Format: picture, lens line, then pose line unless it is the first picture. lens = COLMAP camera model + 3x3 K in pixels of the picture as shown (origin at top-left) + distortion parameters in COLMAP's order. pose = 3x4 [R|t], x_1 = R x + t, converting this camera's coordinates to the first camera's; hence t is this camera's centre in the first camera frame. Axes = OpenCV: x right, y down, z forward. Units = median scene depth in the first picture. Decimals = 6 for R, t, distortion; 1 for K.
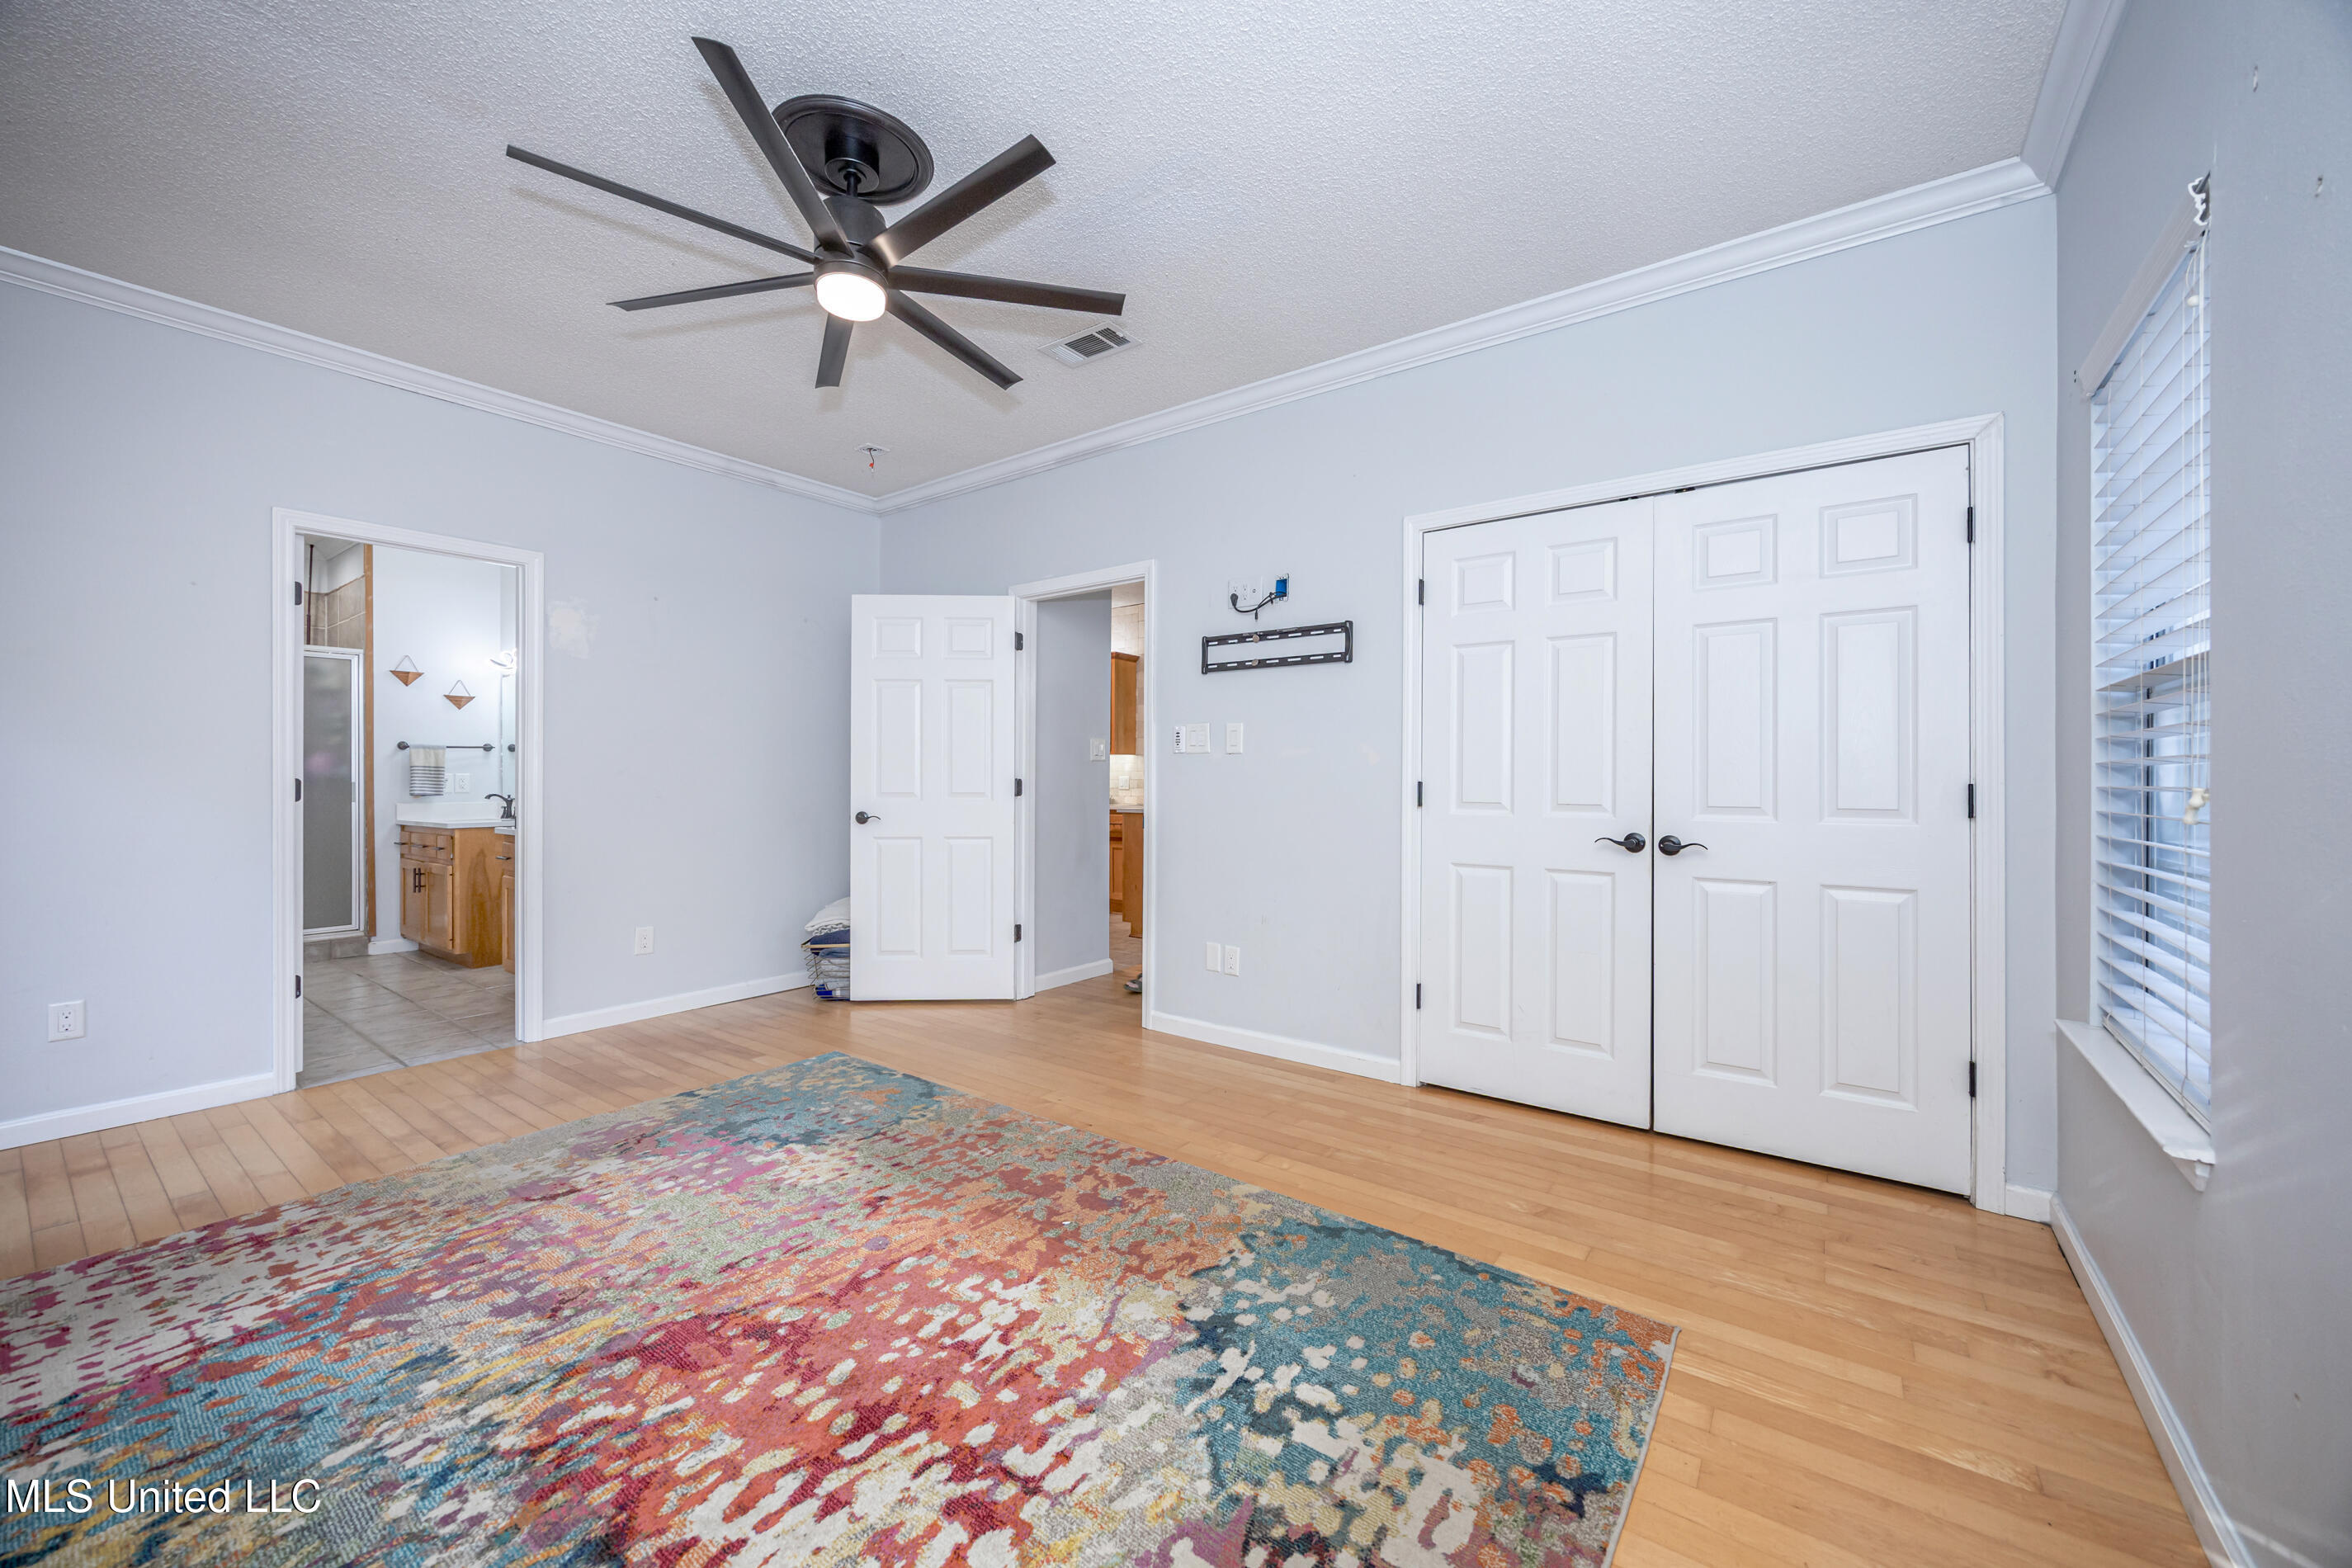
lens RADIAL K [[906.9, 0, 1190.6], [0, 906.9, 783.1], [0, 0, 1]] dist [-0.000140, -0.000659]
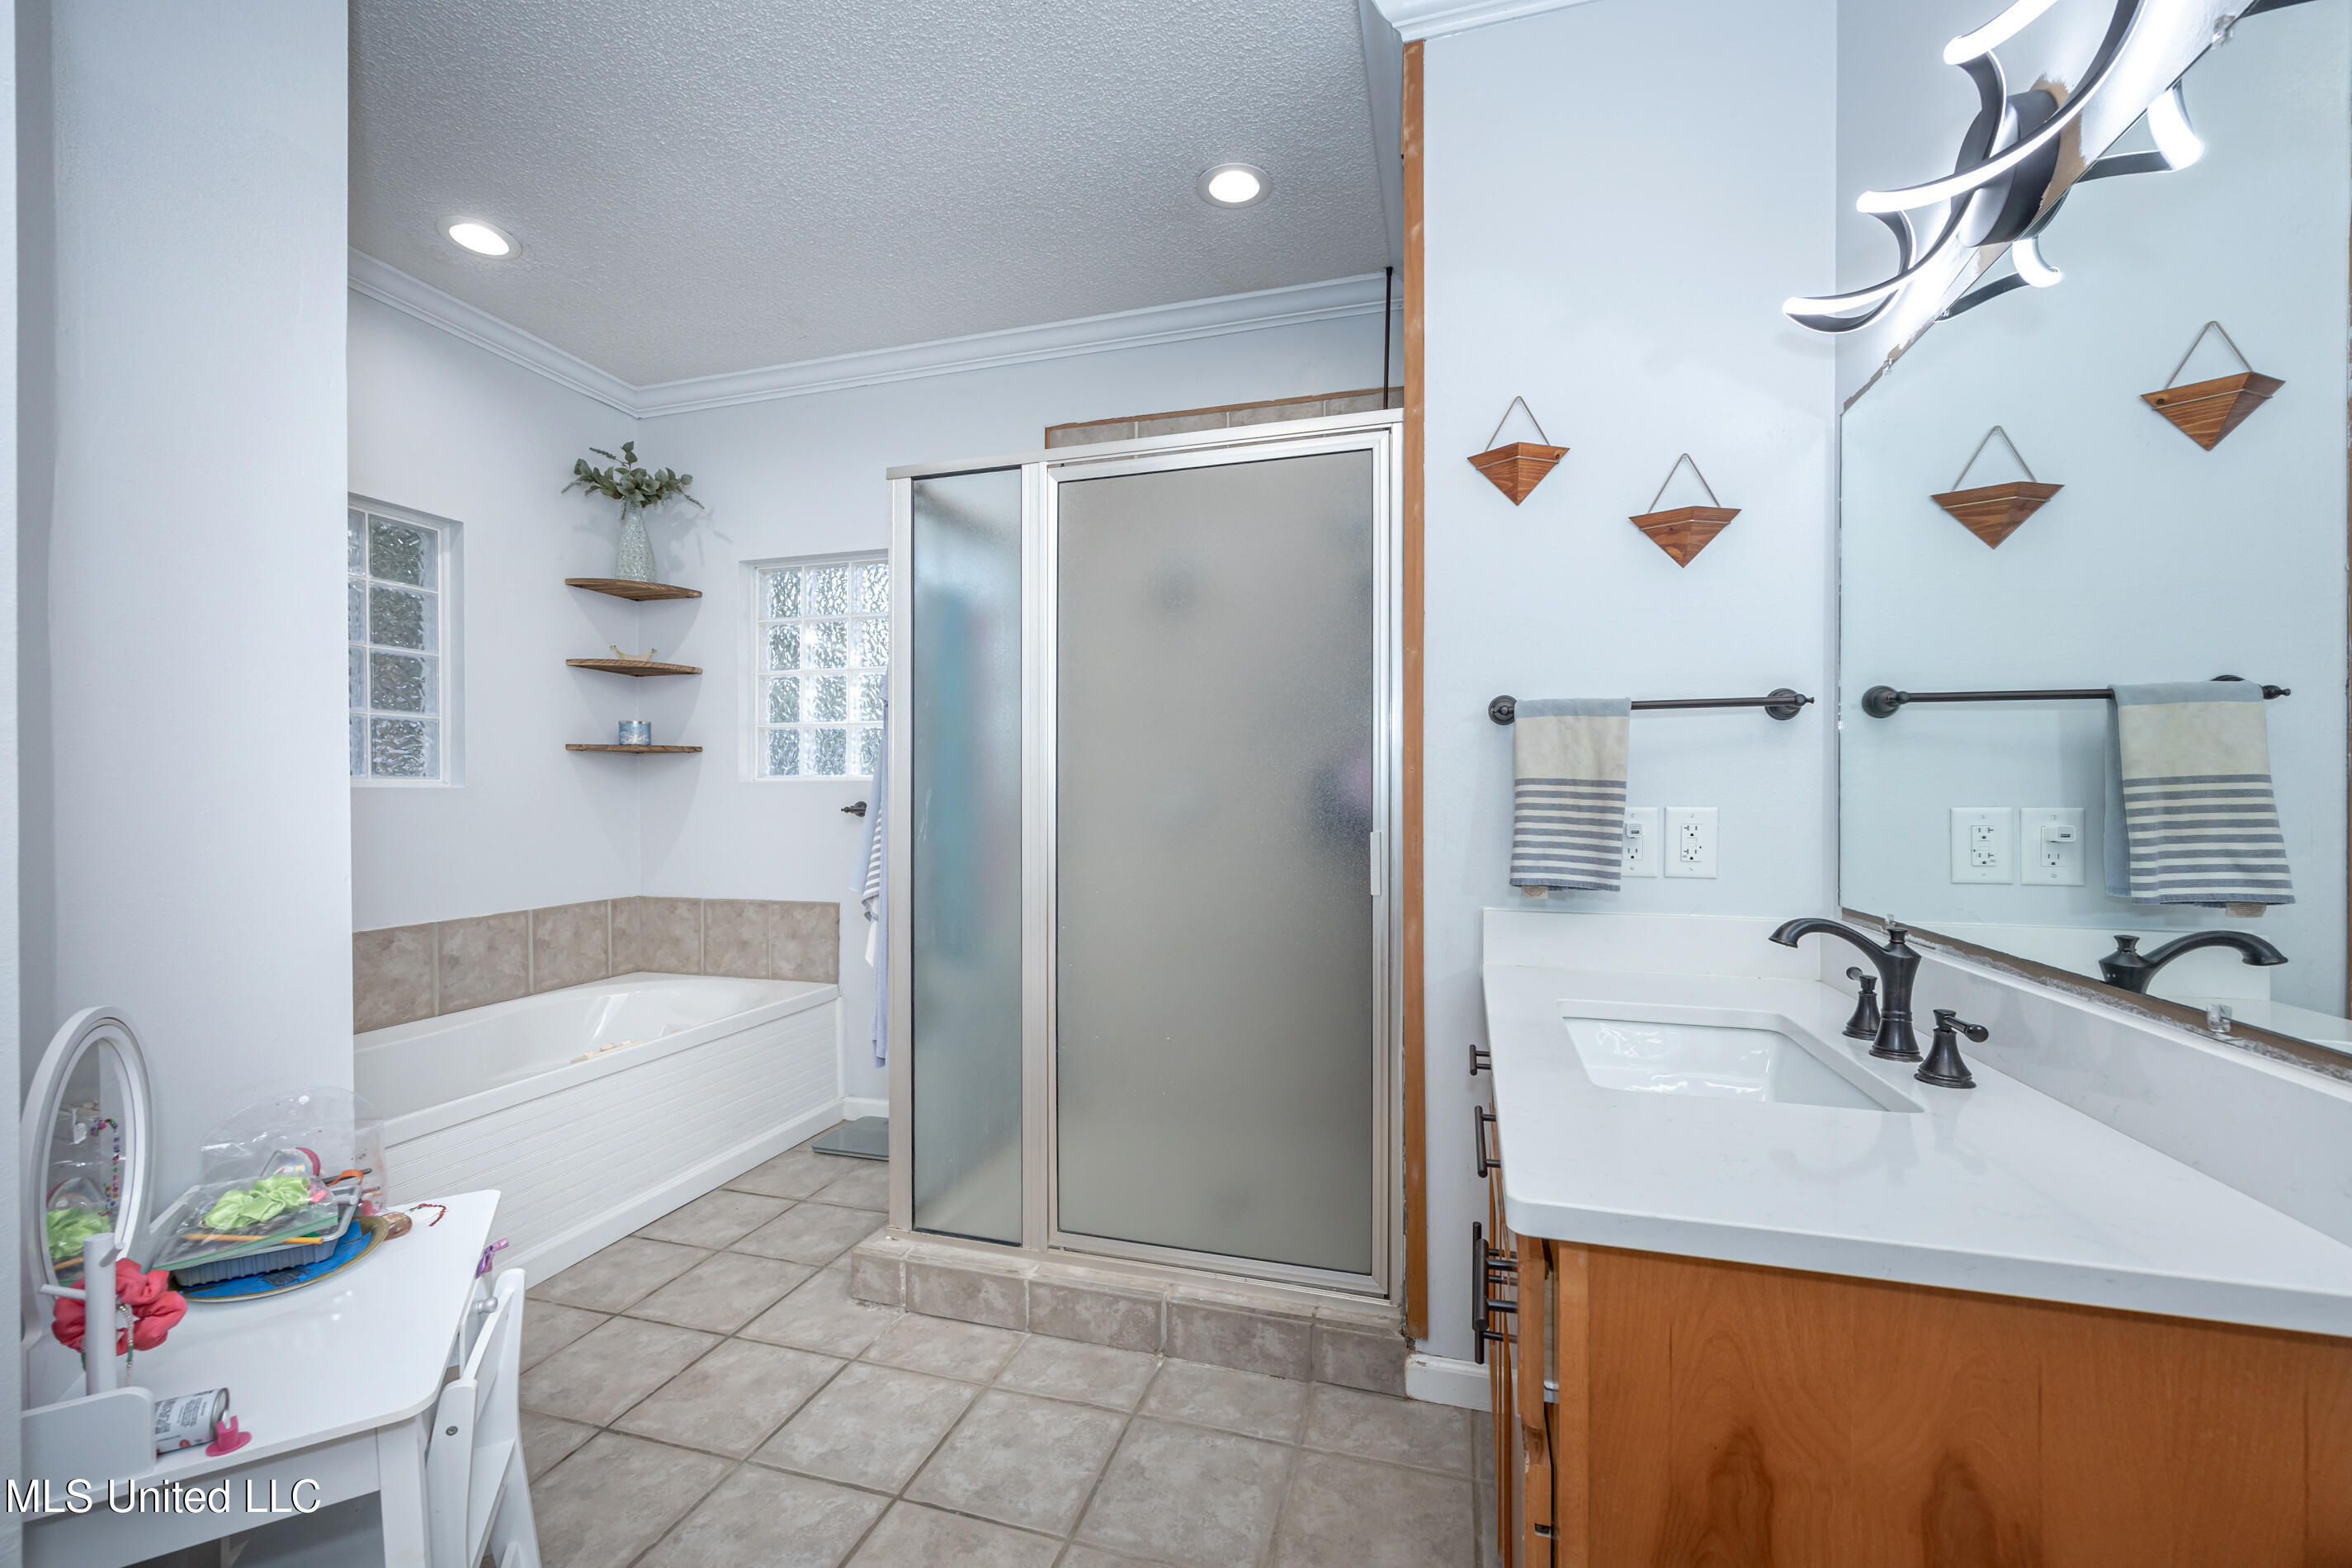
lens RADIAL K [[906.9, 0, 1173.8], [0, 906.9, 800.9], [0, 0, 1]] dist [-0.000140, -0.000659]
pose [[0.320958, 0.003891, -0.947086, -0.627842], [-0.008092, 0.999966, 0.001366, -0.011991], [0.947059, 0.007225, 0.320978, 0.806071]]
